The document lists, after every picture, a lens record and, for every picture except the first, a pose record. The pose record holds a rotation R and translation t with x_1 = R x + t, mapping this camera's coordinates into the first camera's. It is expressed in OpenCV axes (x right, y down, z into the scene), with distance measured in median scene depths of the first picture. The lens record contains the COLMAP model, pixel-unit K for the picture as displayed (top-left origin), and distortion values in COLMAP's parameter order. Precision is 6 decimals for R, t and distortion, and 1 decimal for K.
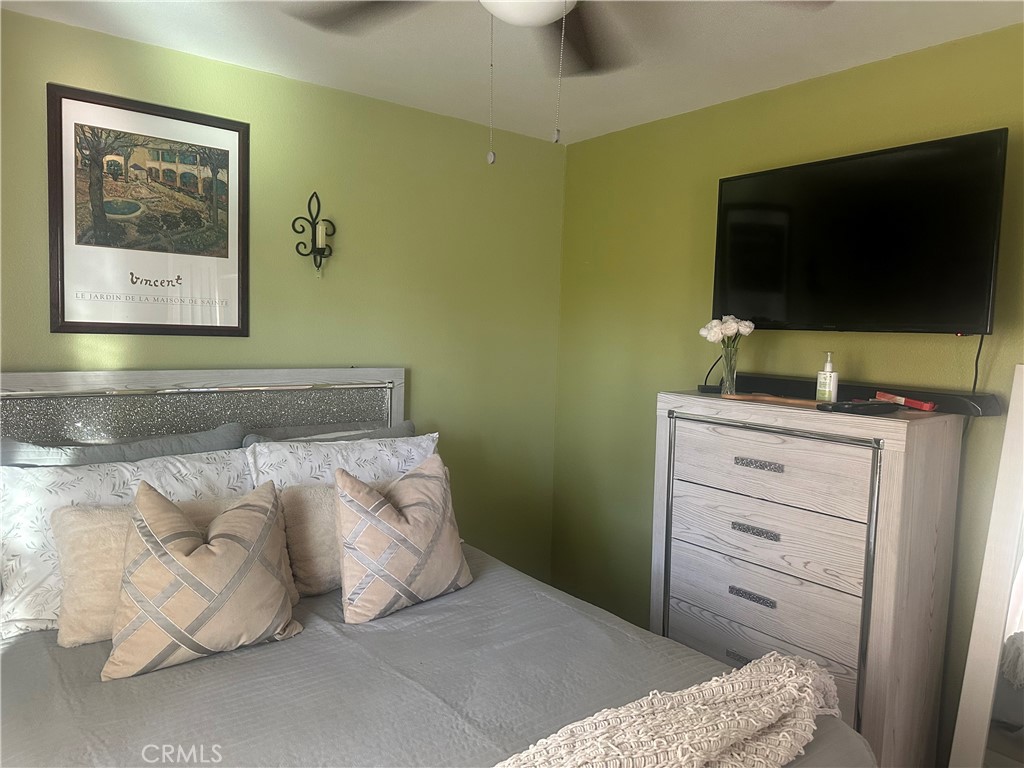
lens RADIAL K [[704.6, 0, 508.1], [0, 704.6, 378.5], [0, 0, 1]] dist [-0.004403, -0.017325]
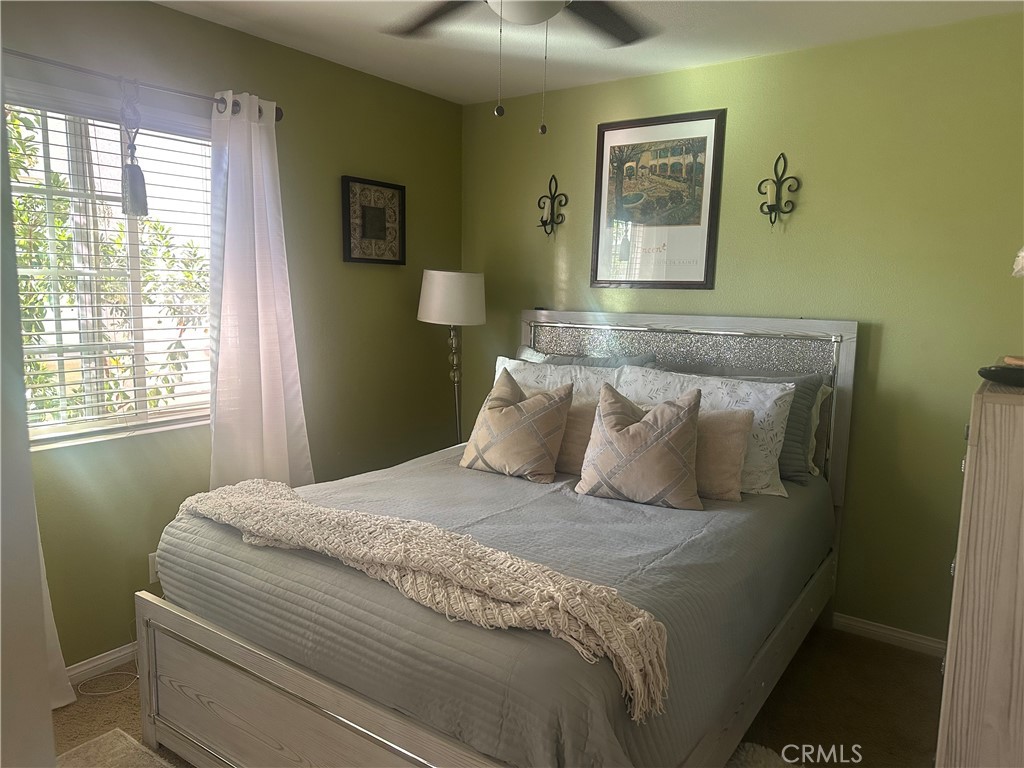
lens RADIAL K [[704.6, 0, 506.5], [0, 704.6, 387.6], [0, 0, 1]] dist [-0.004403, -0.017325]
pose [[0.266198, 0.109009, -0.957735, 0.757119], [-0.076812, 0.992824, 0.091653, 0.025673], [0.960853, 0.049168, 0.272661, 0.365121]]
